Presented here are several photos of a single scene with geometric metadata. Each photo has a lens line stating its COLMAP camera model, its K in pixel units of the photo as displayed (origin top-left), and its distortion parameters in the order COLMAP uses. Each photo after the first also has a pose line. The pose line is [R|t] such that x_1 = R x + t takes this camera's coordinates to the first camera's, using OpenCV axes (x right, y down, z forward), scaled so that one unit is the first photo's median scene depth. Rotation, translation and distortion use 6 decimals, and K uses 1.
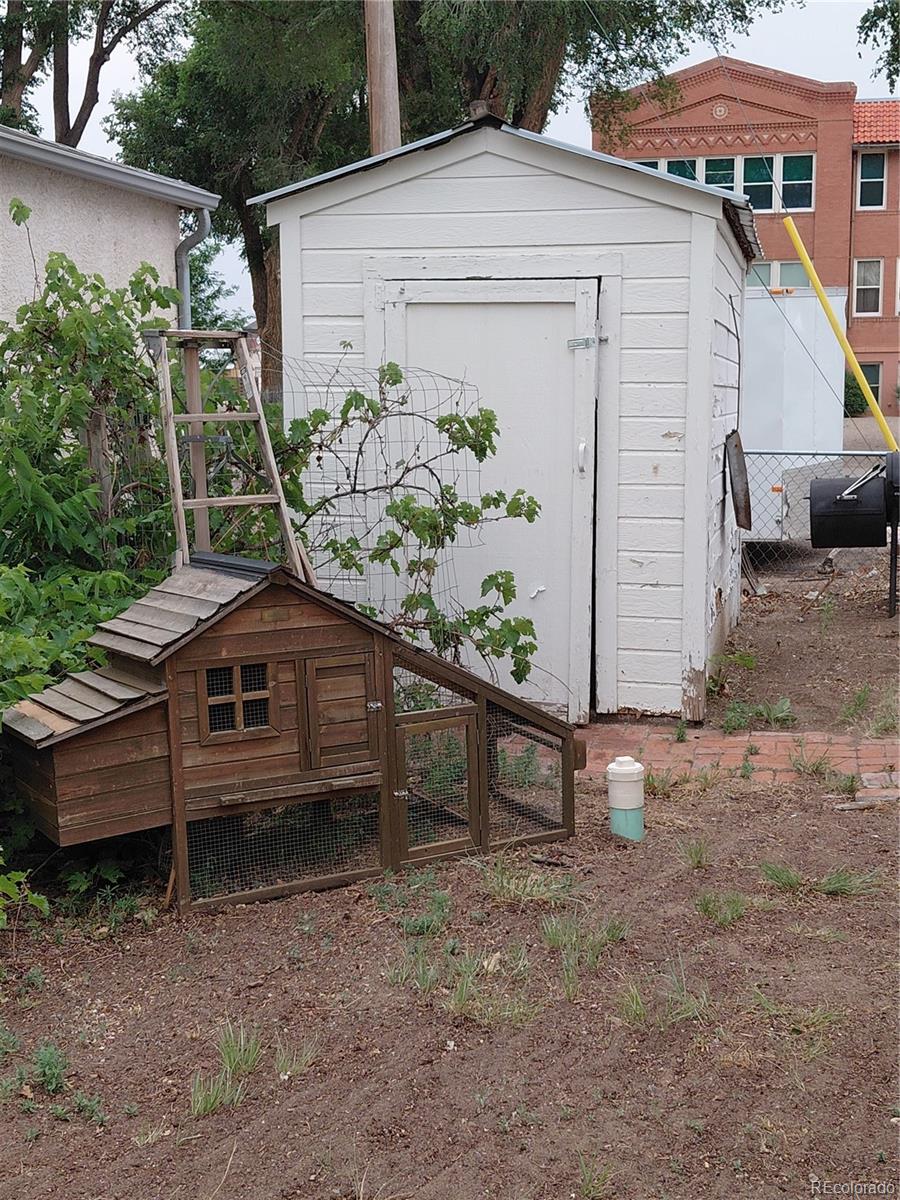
lens RADIAL K [[883.7, 0, 443.5], [0, 883.7, 587.6], [0, 0, 1]] dist [0.112488, -0.221431]
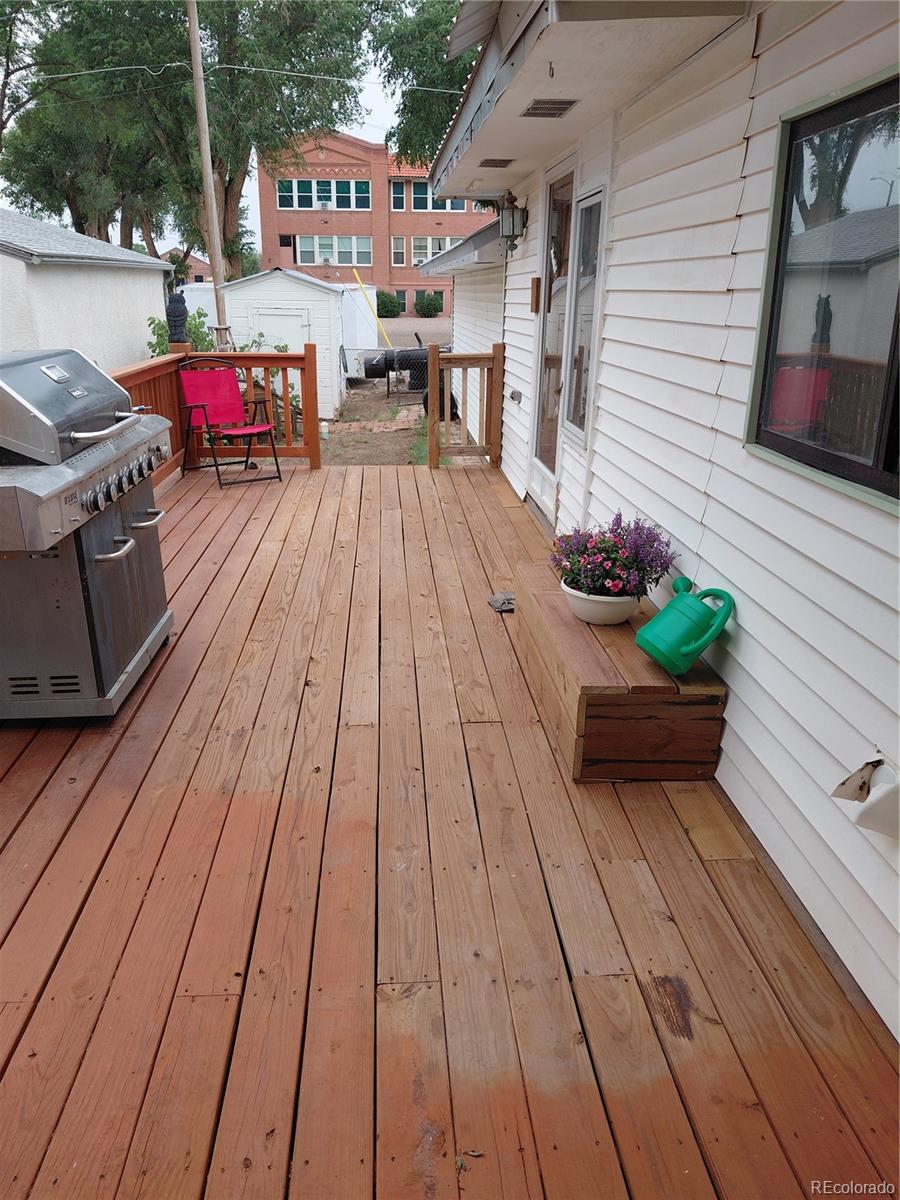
lens RADIAL K [[883.7, 0, 443.5], [0, 883.7, 587.6], [0, 0, 1]] dist [0.112488, -0.221431]
pose [[0.913635, -0.111657, 0.390901, -0.666020], [0.049046, 0.984793, 0.166664, 0.173045], [-0.403565, -0.133098, 0.905218, -2.095545]]
